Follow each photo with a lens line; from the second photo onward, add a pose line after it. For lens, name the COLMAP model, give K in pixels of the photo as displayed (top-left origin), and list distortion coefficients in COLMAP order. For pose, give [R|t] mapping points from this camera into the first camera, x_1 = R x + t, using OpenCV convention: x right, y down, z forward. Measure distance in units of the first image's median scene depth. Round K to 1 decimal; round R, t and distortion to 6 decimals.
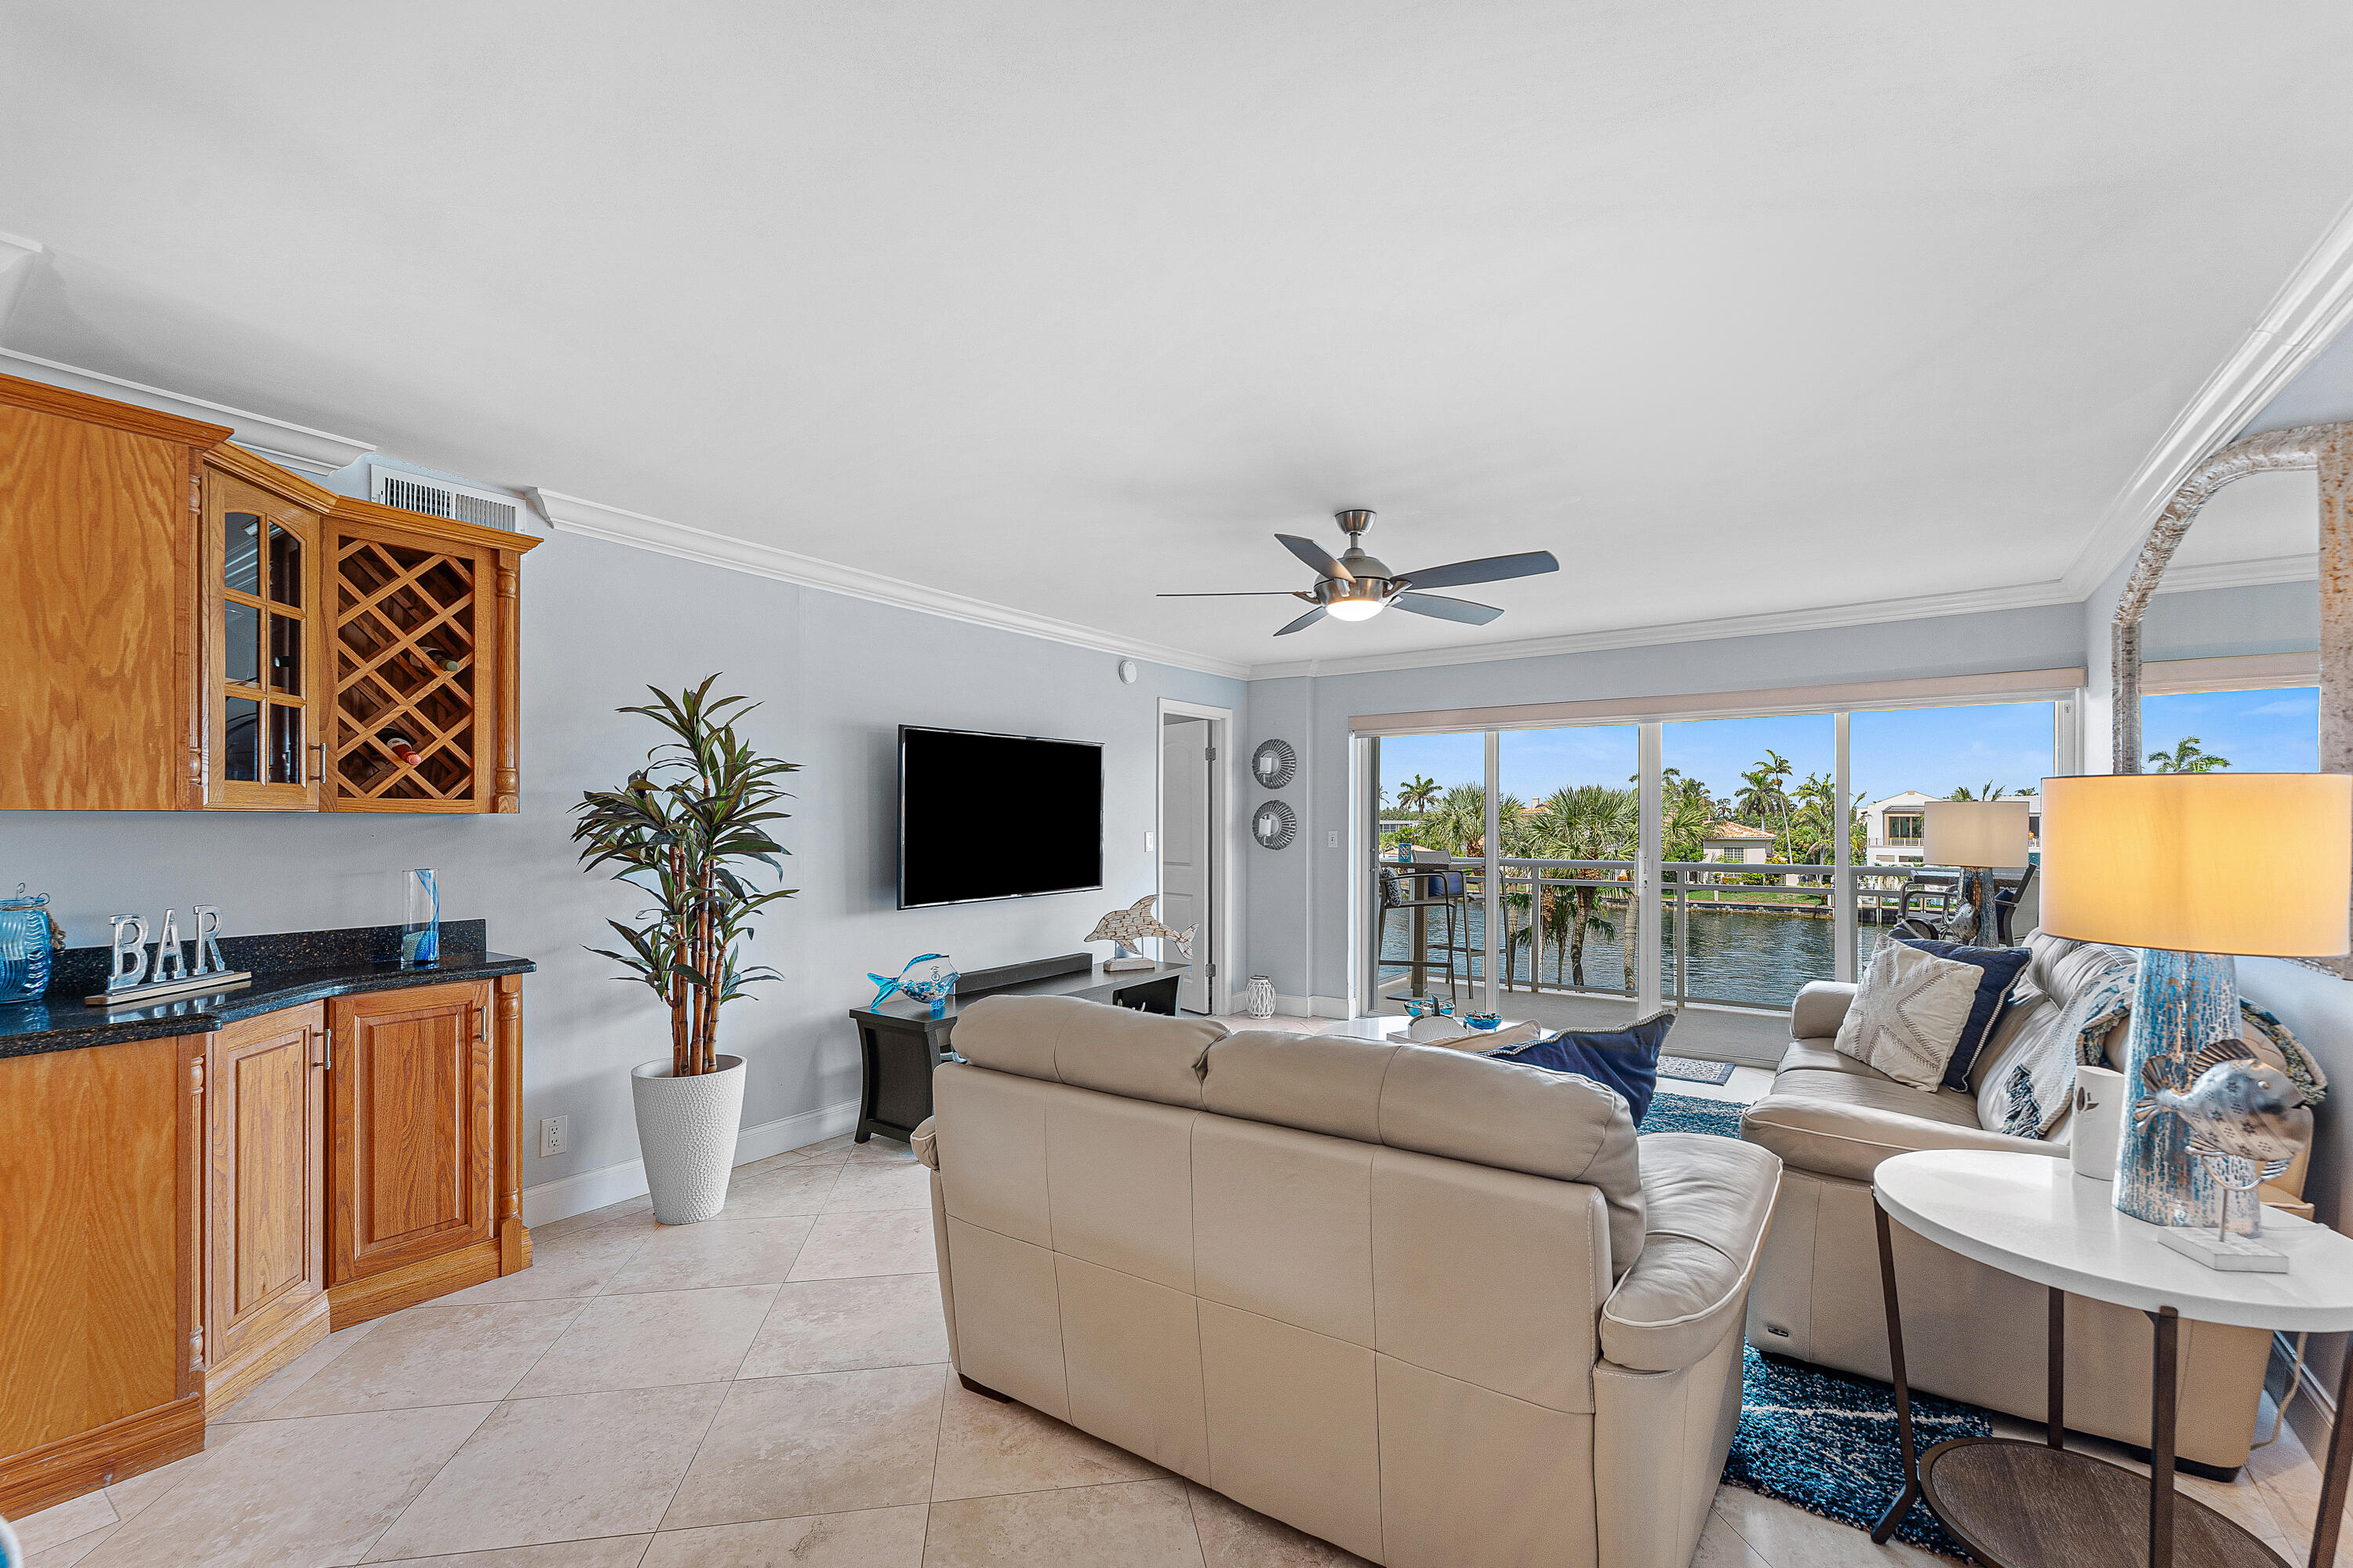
lens RADIAL K [[981.9, 0, 1171.9], [0, 981.9, 805.6], [0, 0, 1]] dist [-0.001061, -0.000359]
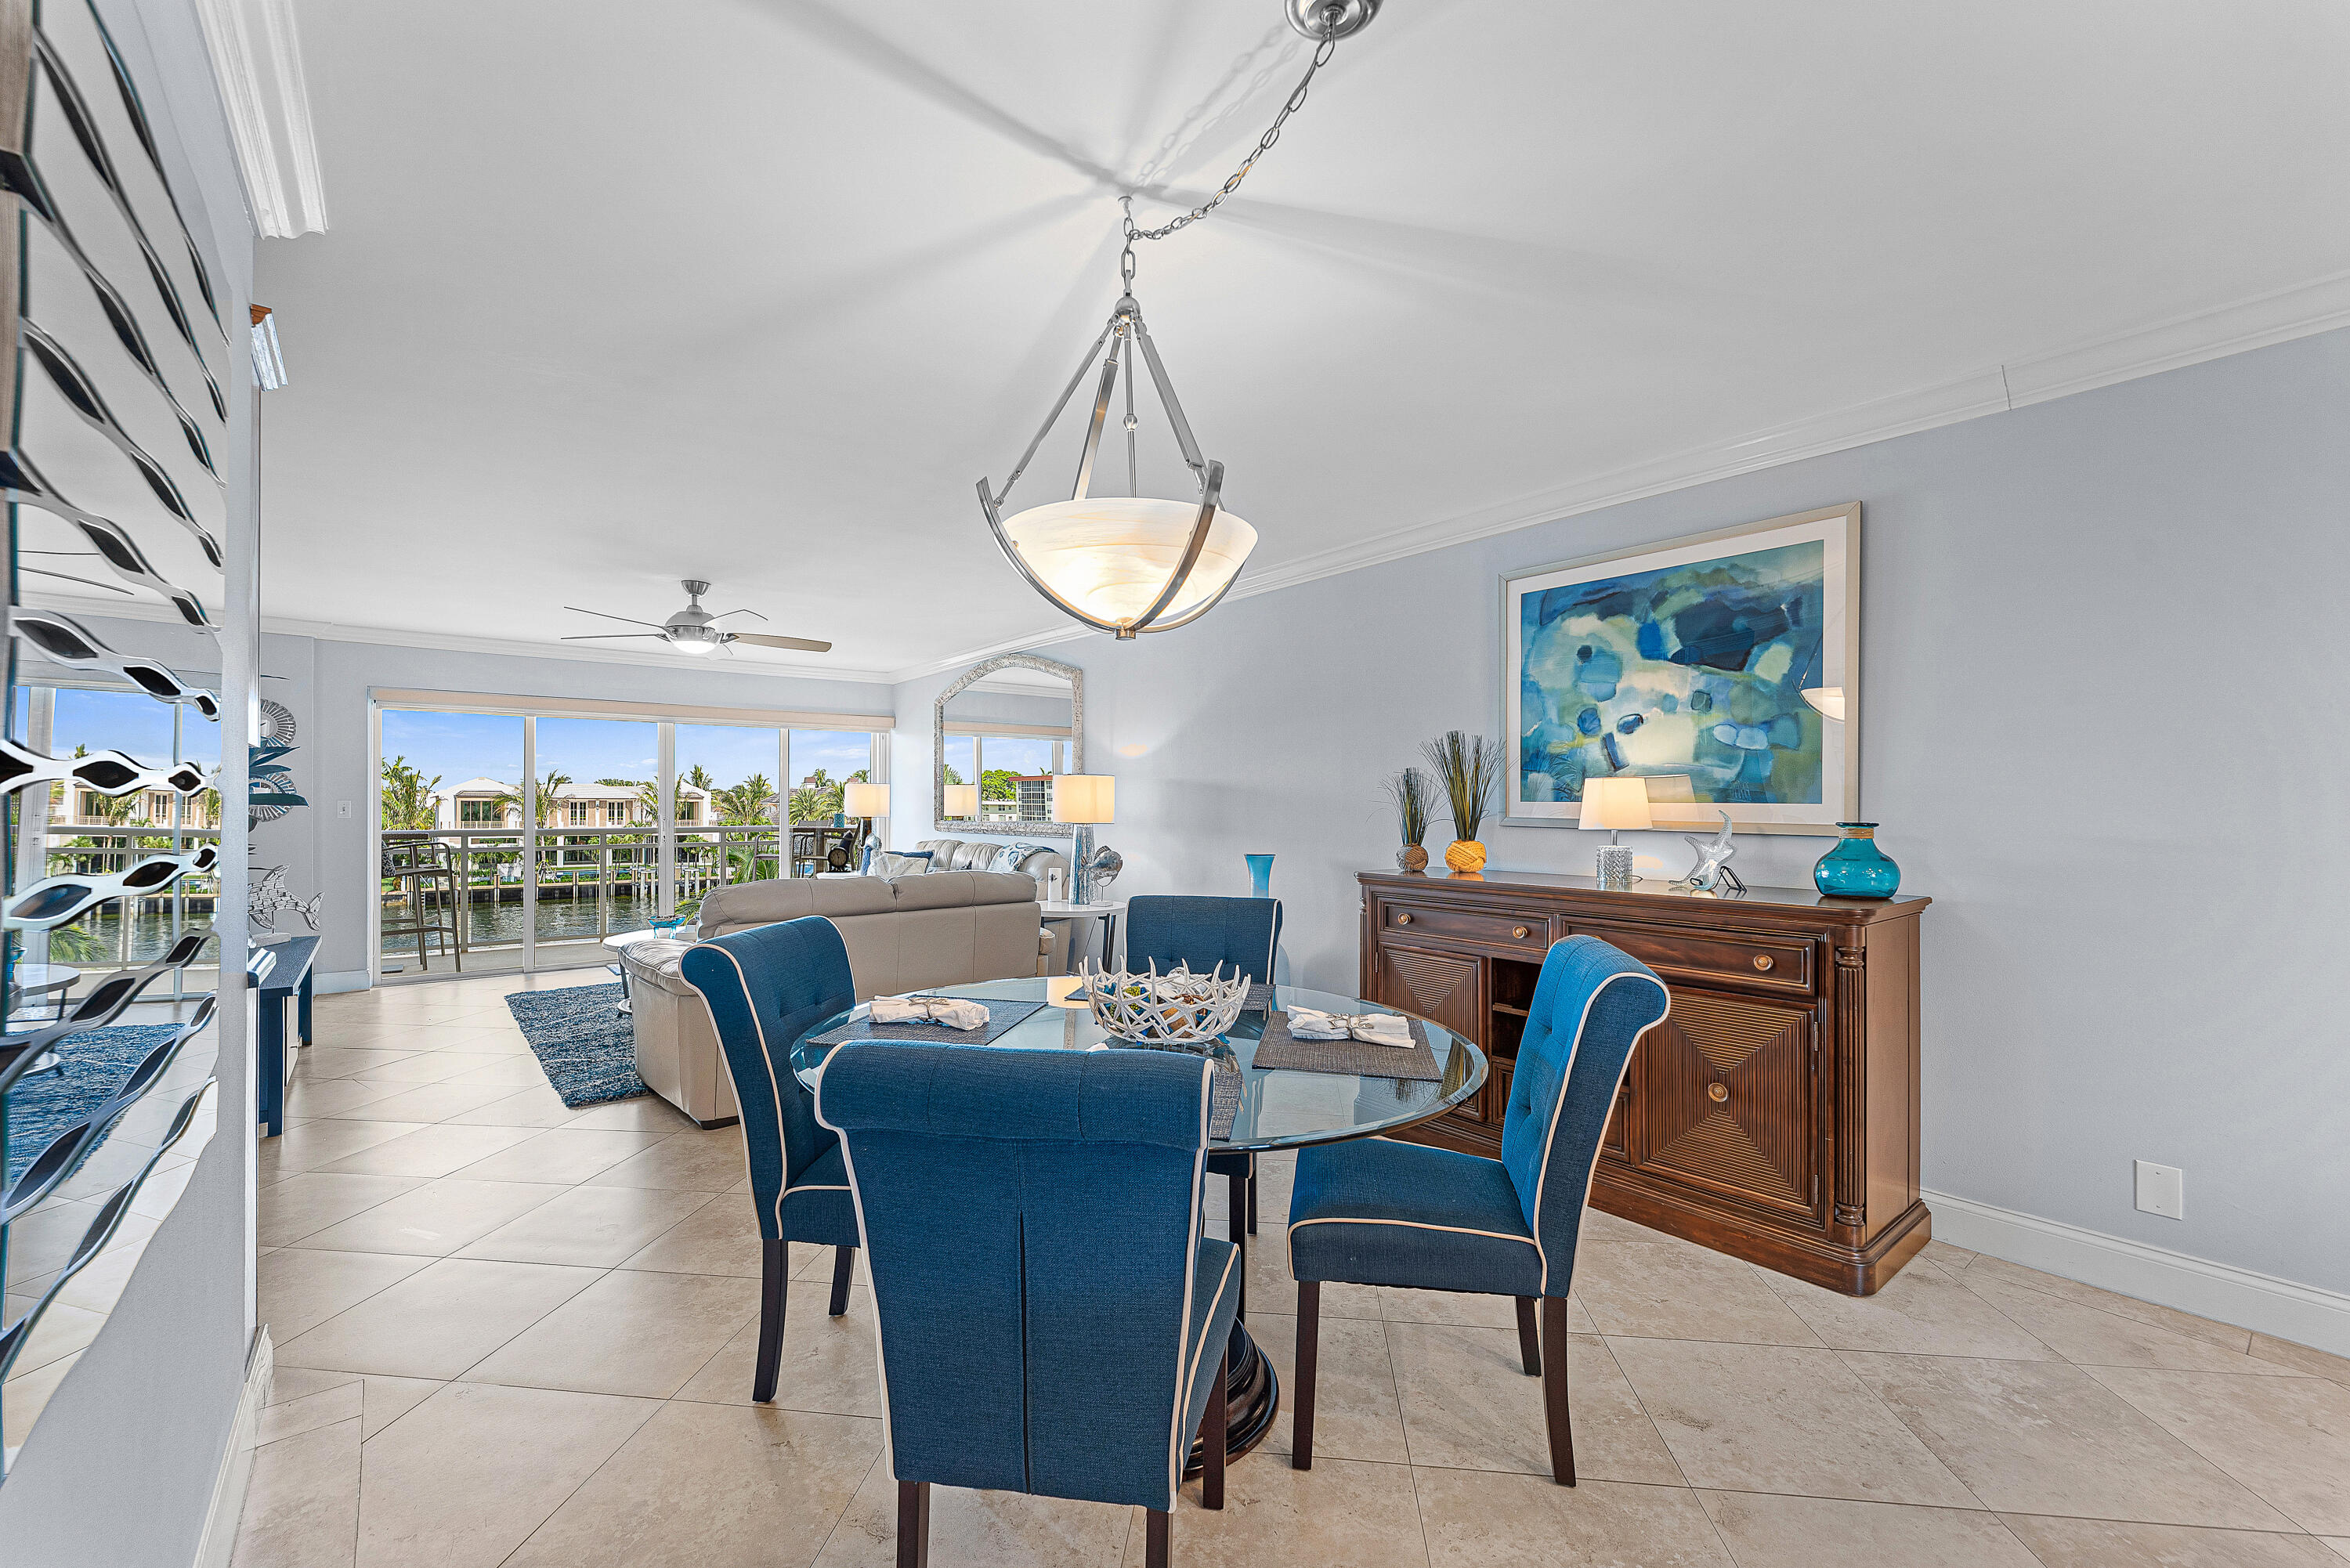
lens RADIAL K [[960.6, 0, 1171.0], [0, 960.6, 796.5], [0, 0, 1]] dist [-0.000514, -0.000170]
pose [[0.279343, 0.009438, 0.960145, -0.509706], [-0.015287, 0.999869, -0.005381, 0.013898], [-0.960070, -0.013175, 0.279450, -0.057680]]
